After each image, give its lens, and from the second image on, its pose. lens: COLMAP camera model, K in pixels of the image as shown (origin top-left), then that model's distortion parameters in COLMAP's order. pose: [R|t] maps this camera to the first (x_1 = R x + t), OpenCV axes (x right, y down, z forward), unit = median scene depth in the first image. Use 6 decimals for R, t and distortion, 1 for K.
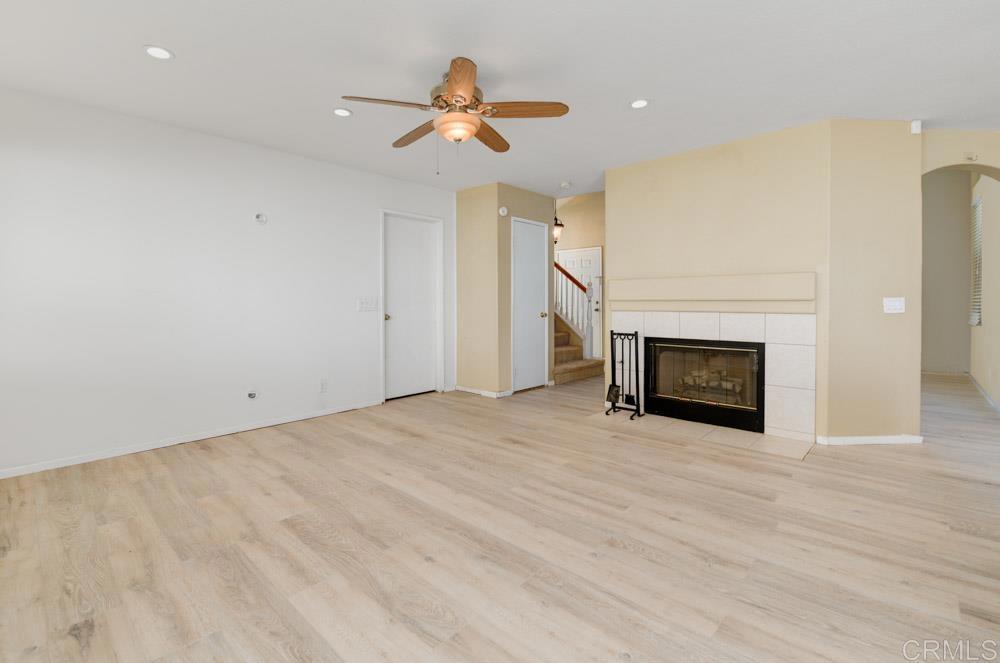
lens RADIAL K [[451.5, 0, 506.1], [0, 451.5, 310.9], [0, 0, 1]] dist [0.001806, -0.001105]
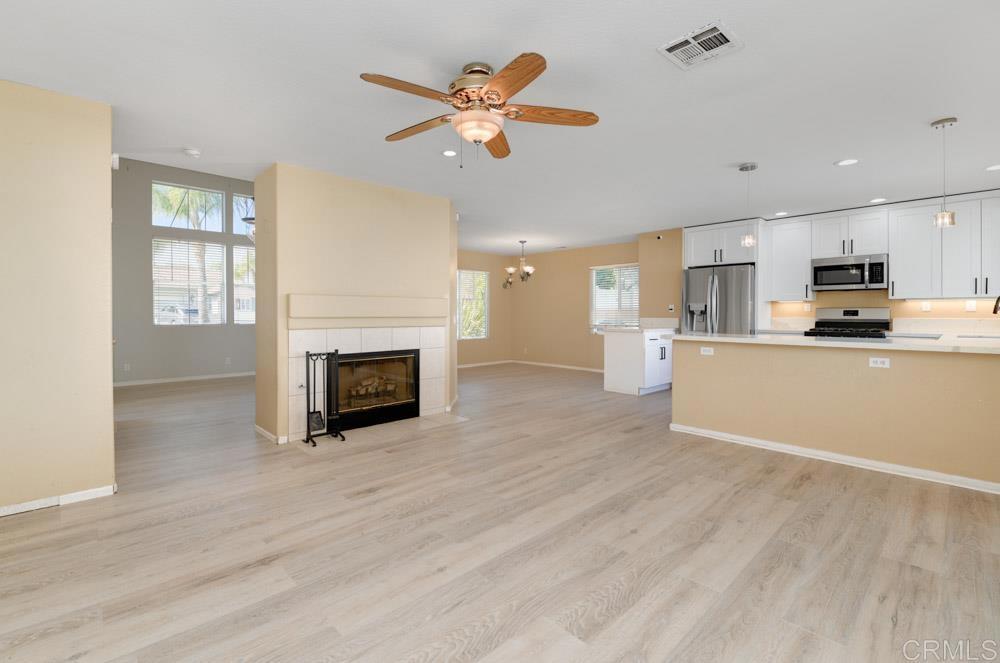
lens RADIAL K [[451.5, 0, 498.4], [0, 451.5, 321.5], [0, 0, 1]] dist [0.001806, -0.001105]
pose [[0.064230, -0.014773, 0.997826, -0.967337], [0.022992, 0.999647, 0.013320, -0.029479], [-0.997670, 0.022087, 0.064547, 0.877993]]
